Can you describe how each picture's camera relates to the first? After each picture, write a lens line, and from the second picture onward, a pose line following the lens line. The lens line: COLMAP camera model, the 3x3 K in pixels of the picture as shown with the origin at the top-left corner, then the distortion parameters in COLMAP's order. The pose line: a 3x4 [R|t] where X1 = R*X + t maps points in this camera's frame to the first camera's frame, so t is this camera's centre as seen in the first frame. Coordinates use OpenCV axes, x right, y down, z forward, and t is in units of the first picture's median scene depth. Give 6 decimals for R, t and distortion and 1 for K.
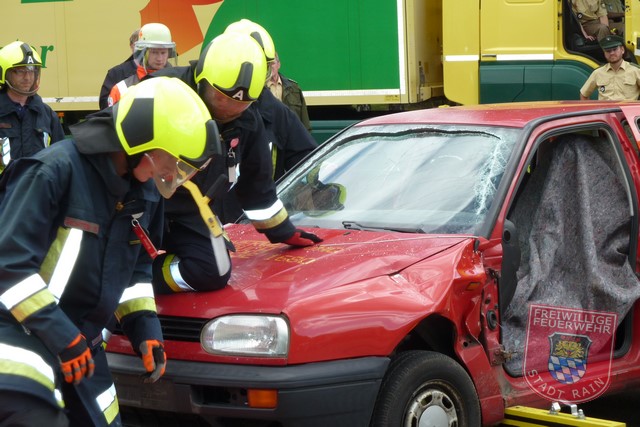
lens RADIAL K [[2113.3, 0, 320.0], [0, 2113.3, 213.5], [0, 0, 1]] dist [0.007557, 1.739994]
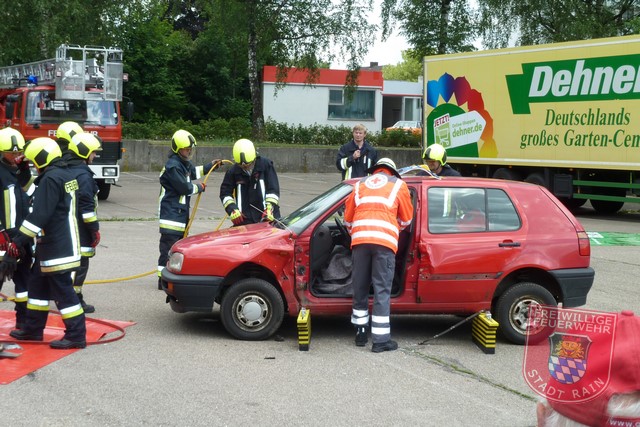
lens RADIAL K [[1247.1, 0, 320.0], [0, 1247.1, 213.5], [0, 0, 1]] dist [0.036597, -0.024680]
pose [[0.776175, 0.081840, -0.625183, 0.952970], [-0.084166, 0.996115, 0.025903, -0.046712], [0.624874, 0.032514, 0.780048, -0.021361]]
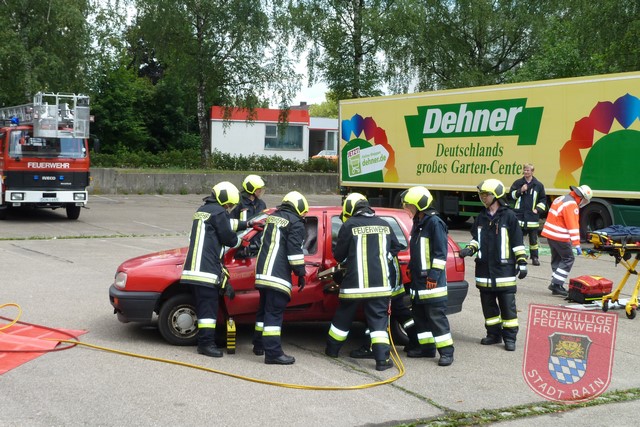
lens RADIAL K [[1005.9, 0, 320.0], [0, 1005.9, 213.5], [0, 0, 1]] dist [0.019570, -0.084336]
pose [[0.811176, 0.070812, -0.580499, 0.948702], [-0.078384, 0.996850, 0.012068, -0.068970], [0.579525, 0.035713, 0.814172, 0.025212]]
